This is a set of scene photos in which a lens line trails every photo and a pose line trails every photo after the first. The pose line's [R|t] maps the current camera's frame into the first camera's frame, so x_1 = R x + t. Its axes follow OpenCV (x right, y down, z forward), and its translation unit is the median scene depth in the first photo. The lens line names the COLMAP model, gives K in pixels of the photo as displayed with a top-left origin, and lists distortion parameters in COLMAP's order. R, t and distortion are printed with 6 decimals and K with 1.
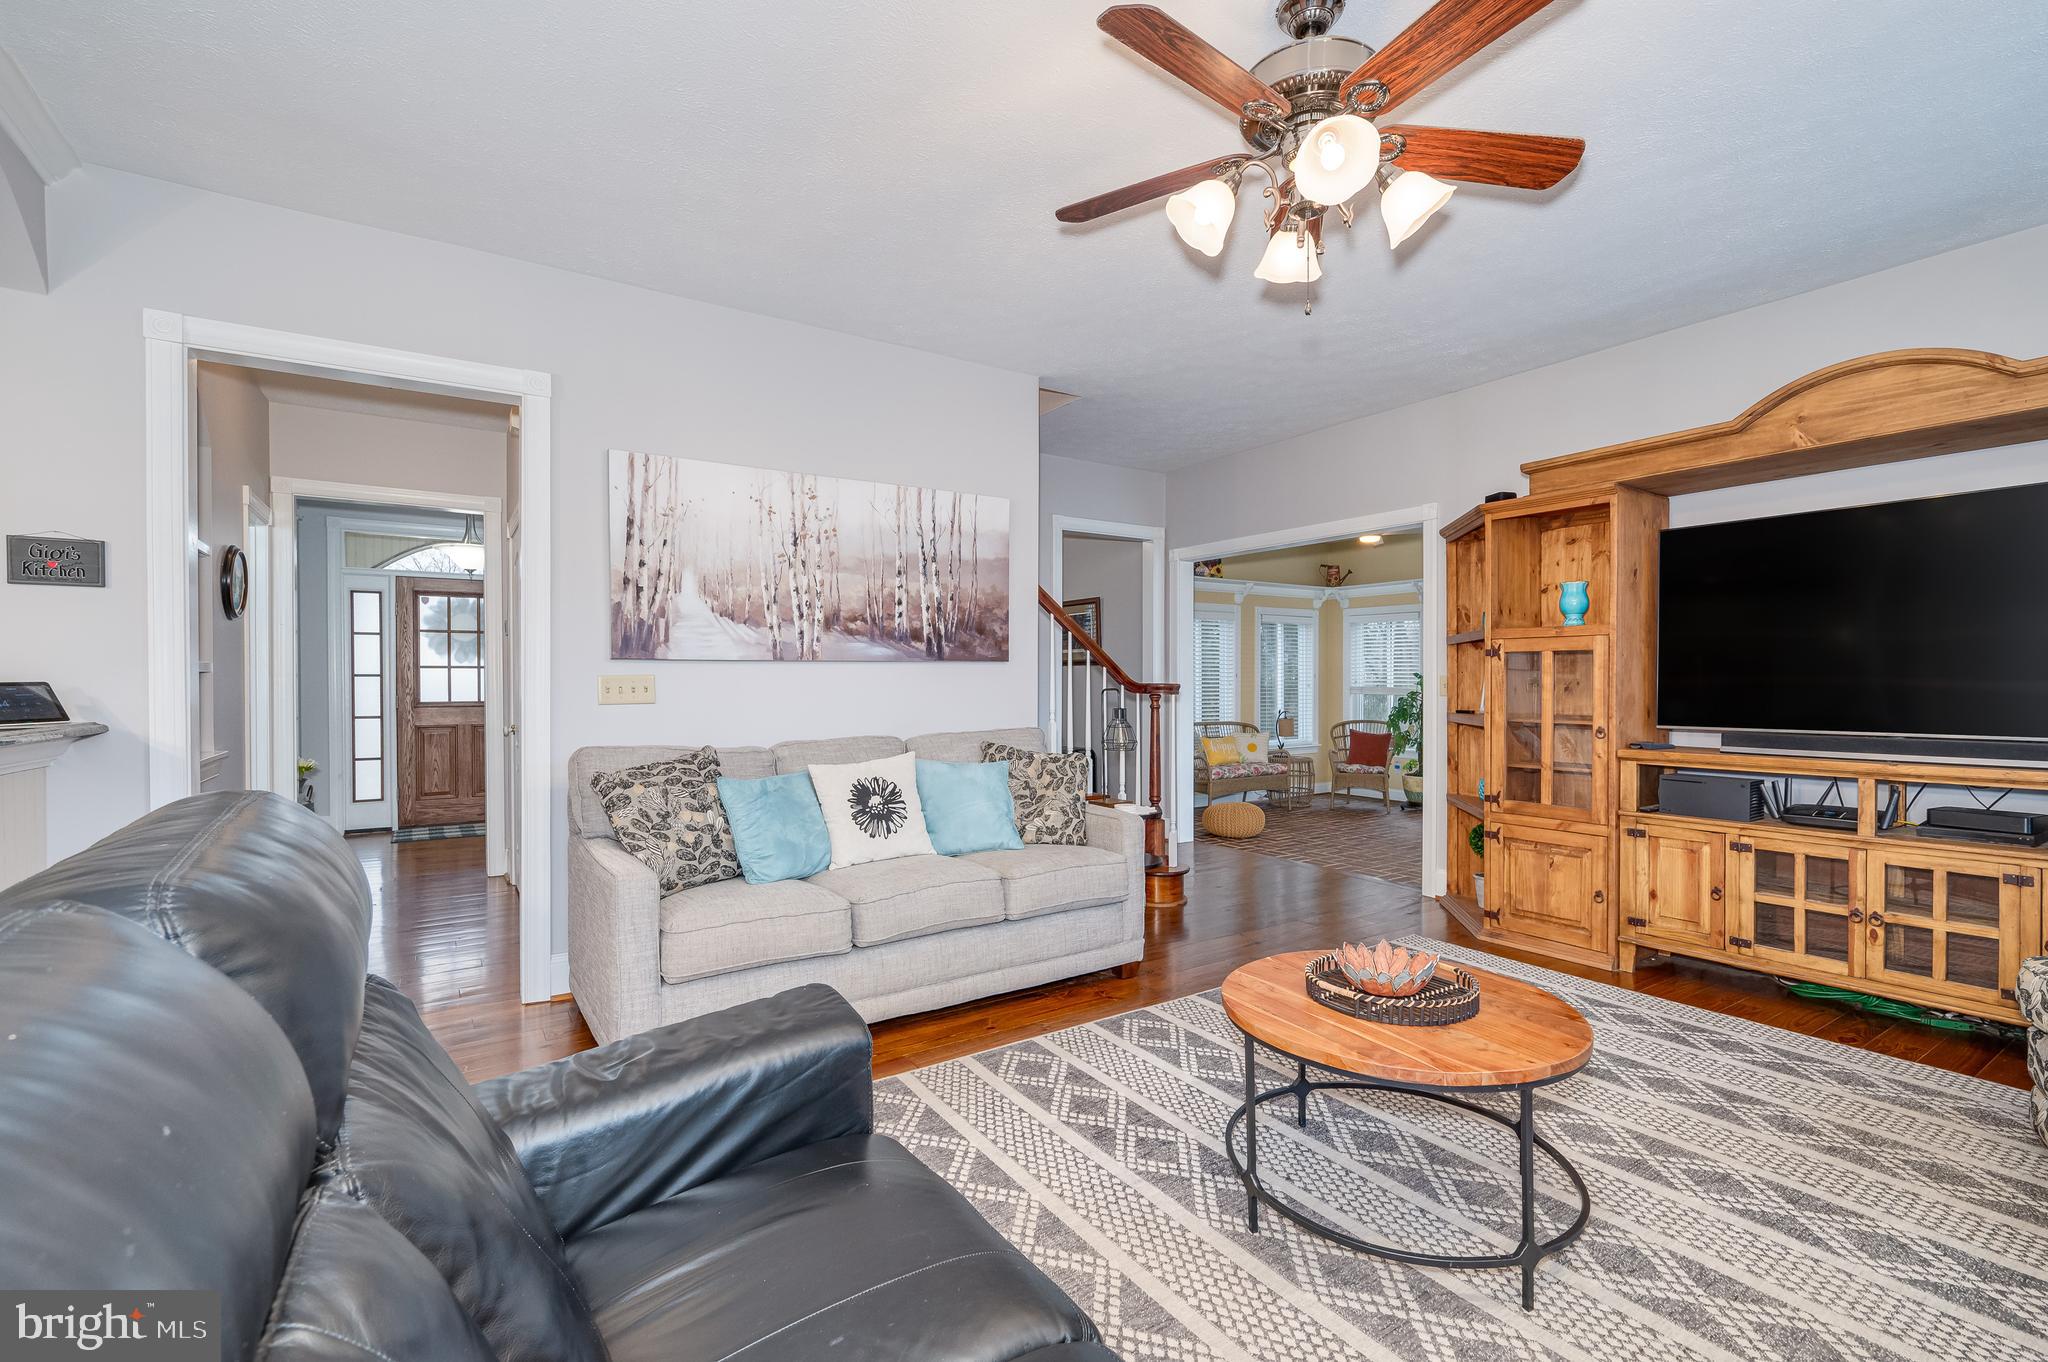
lens RADIAL K [[907.9, 0, 1024.0], [0, 907.9, 681.0], [0, 0, 1]] dist [0.000641, -0.000127]
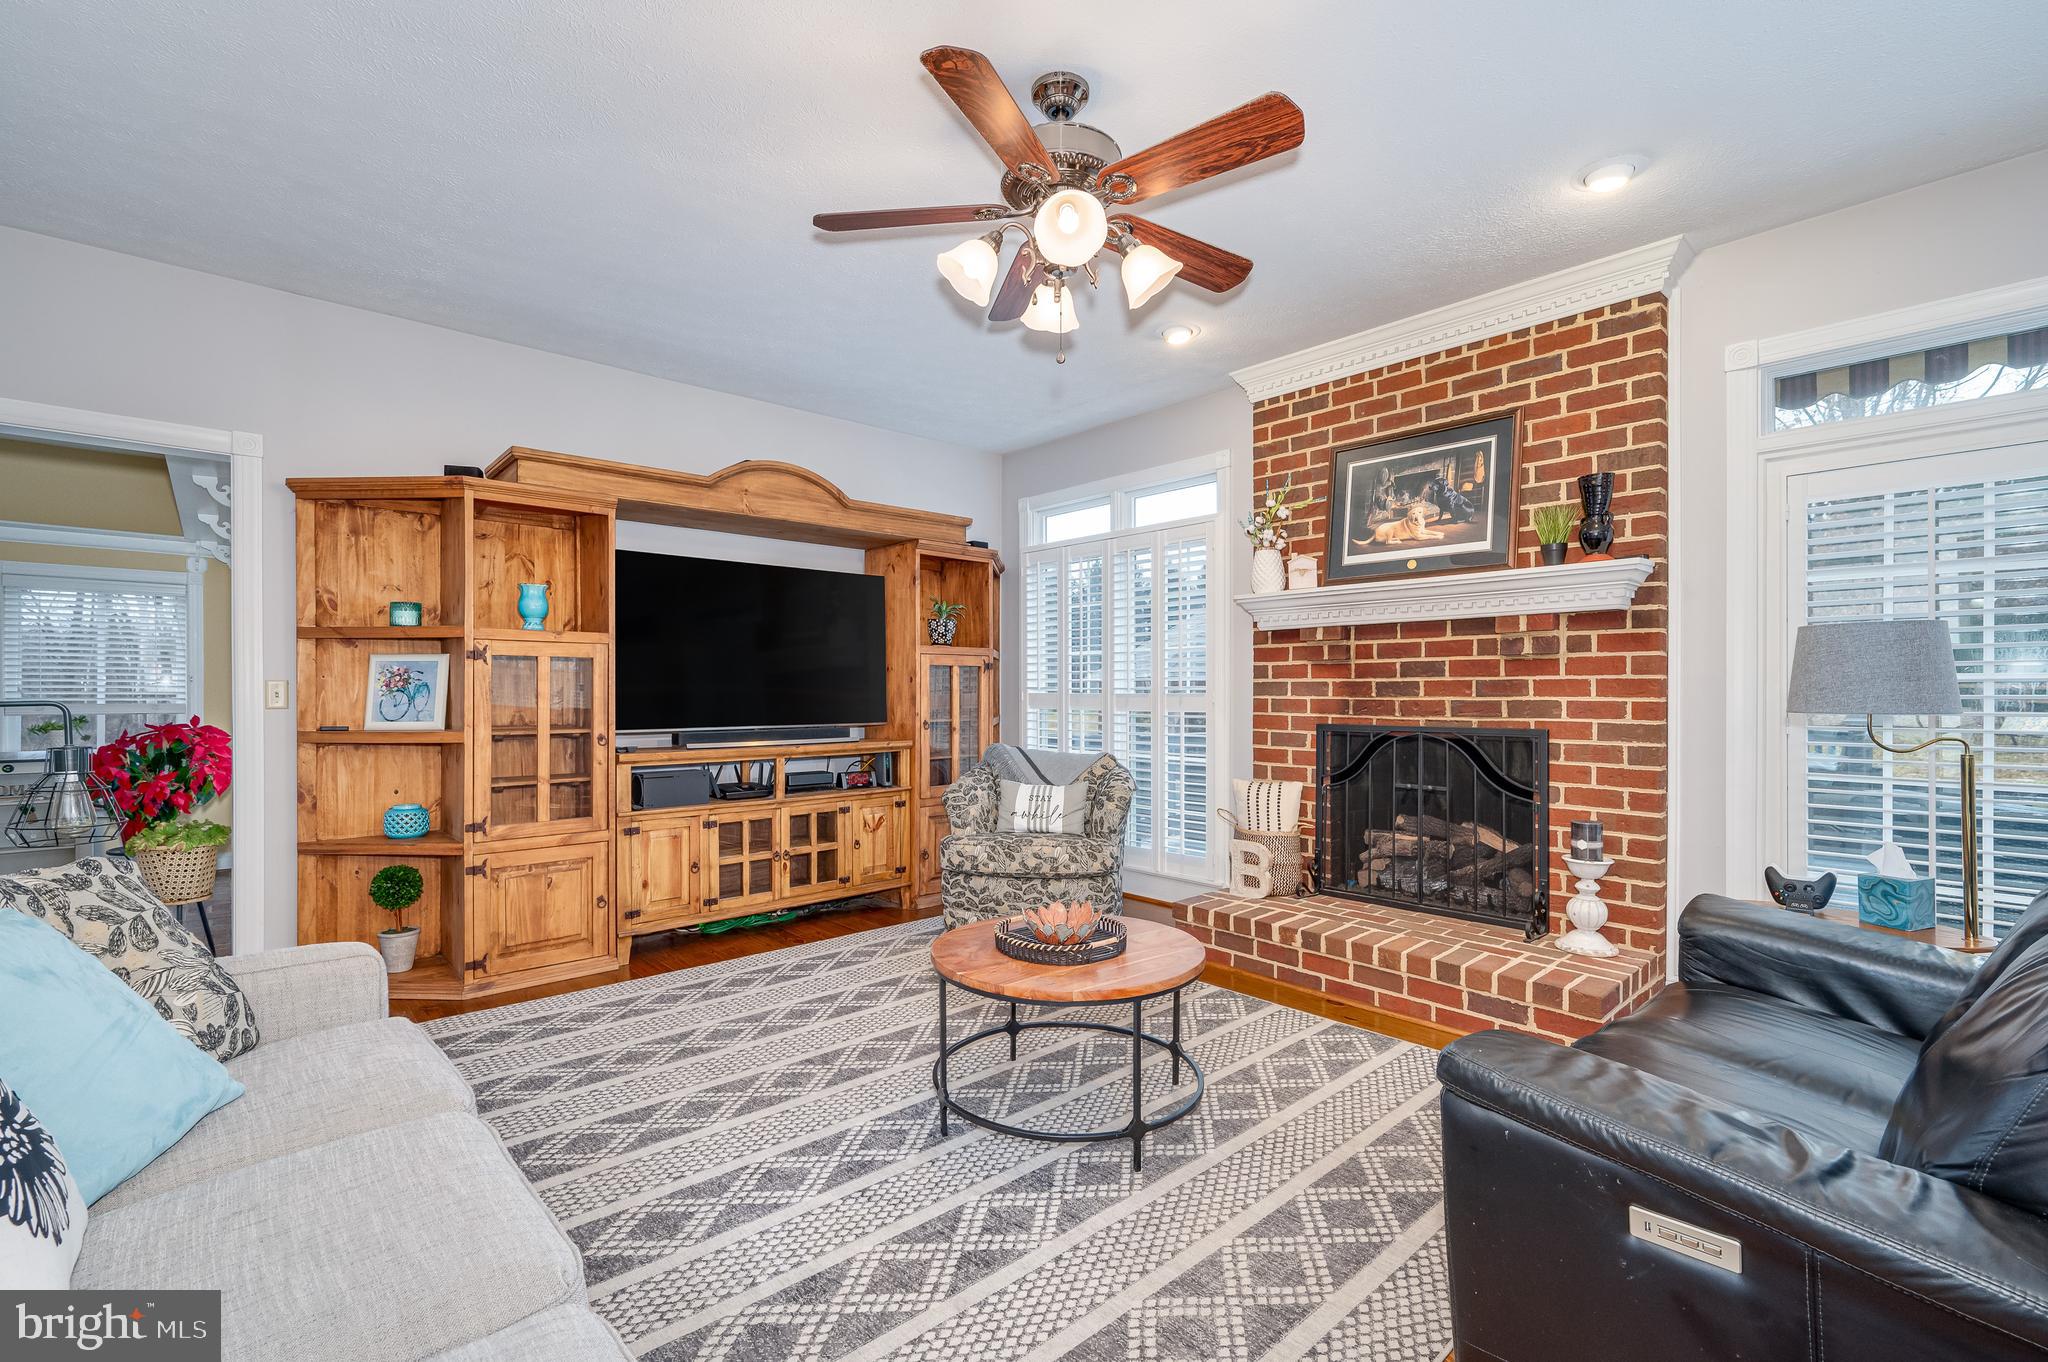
lens RADIAL K [[898.4, 0, 1046.3], [0, 898.4, 691.3], [0, 0, 1]] dist [0.001195, 0.000104]
pose [[-0.163094, 0.001898, 0.986609, -0.489825], [-0.002146, 0.999995, -0.002279, 0.004234], [-0.986608, -0.002489, -0.163089, 0.754574]]
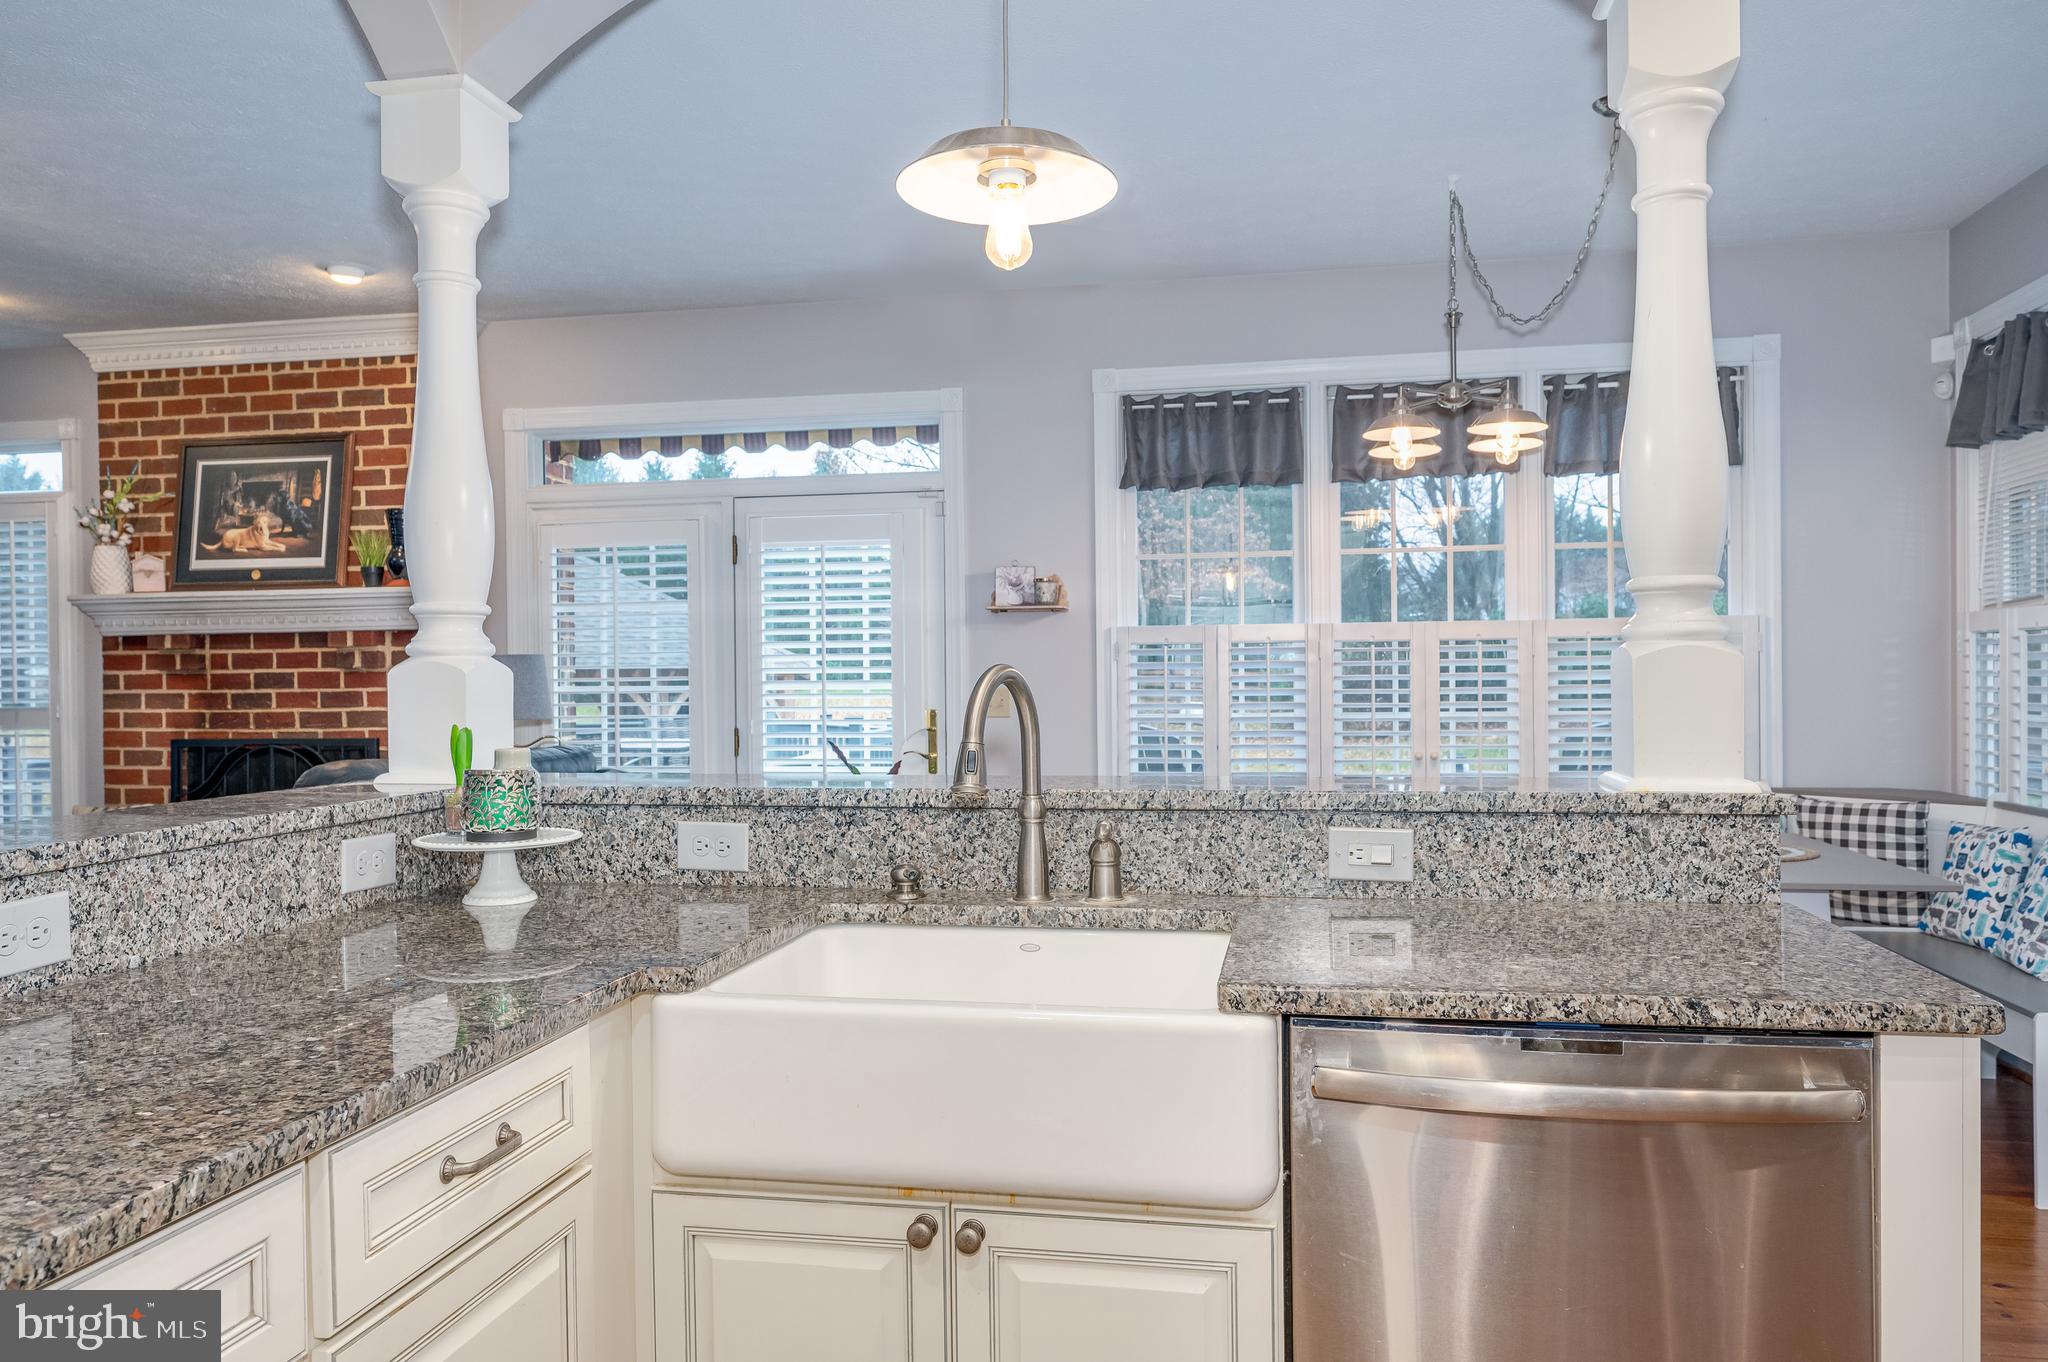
lens RADIAL K [[1433.9, 0, 1057.1], [0, 1433.9, 701.3], [0, 0, 1]] dist [-0.004521, 0.001808]
pose [[-0.711641, -0.000429, 0.702543, -1.385265], [0.008902, 0.999914, 0.009628, -0.009728], [-0.702487, 0.013106, -0.711576, 0.686592]]
